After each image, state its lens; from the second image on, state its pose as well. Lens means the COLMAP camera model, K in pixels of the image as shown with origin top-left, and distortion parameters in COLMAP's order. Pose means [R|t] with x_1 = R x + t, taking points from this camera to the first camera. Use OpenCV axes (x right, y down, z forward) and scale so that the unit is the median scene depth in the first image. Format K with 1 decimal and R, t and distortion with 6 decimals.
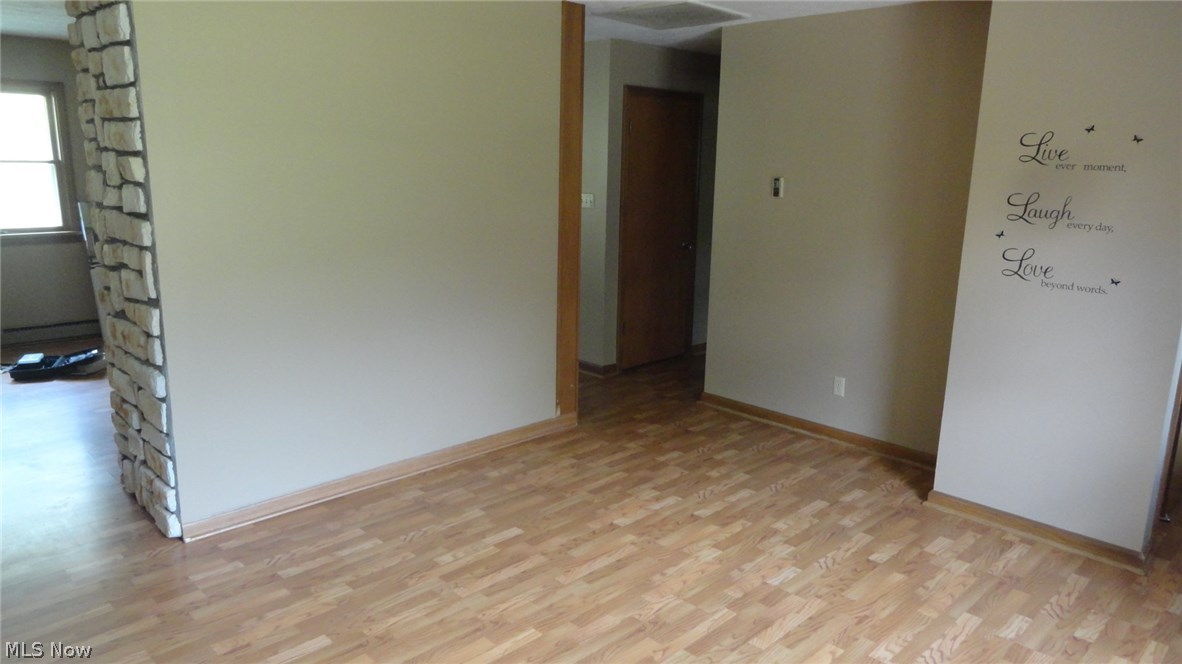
lens RADIAL K [[810.7, 0, 591.0], [0, 810.7, 332.0], [0, 0, 1]] dist [-0.004060, -0.000429]
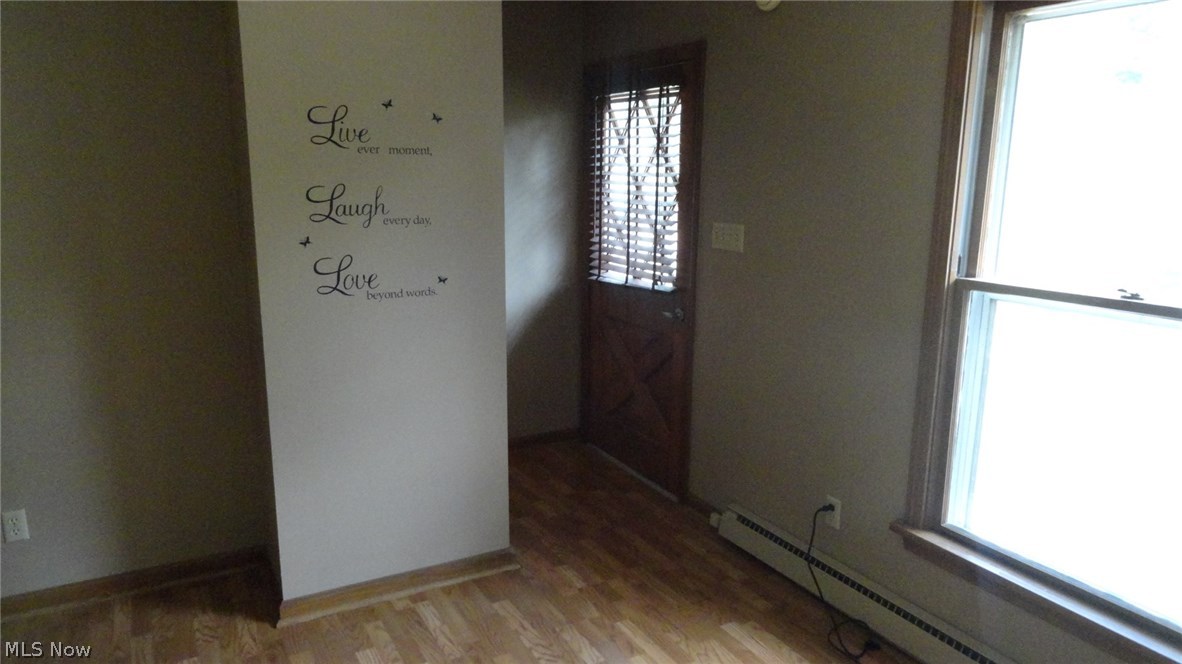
lens RADIAL K [[810.7, 0, 591.0], [0, 810.7, 332.0], [0, 0, 1]] dist [-0.004060, -0.000429]
pose [[0.268986, -0.213331, 0.939221, -0.148877], [0.202712, 0.965858, 0.161326, -0.111309], [-0.941570, 0.146997, 0.303047, 0.557771]]
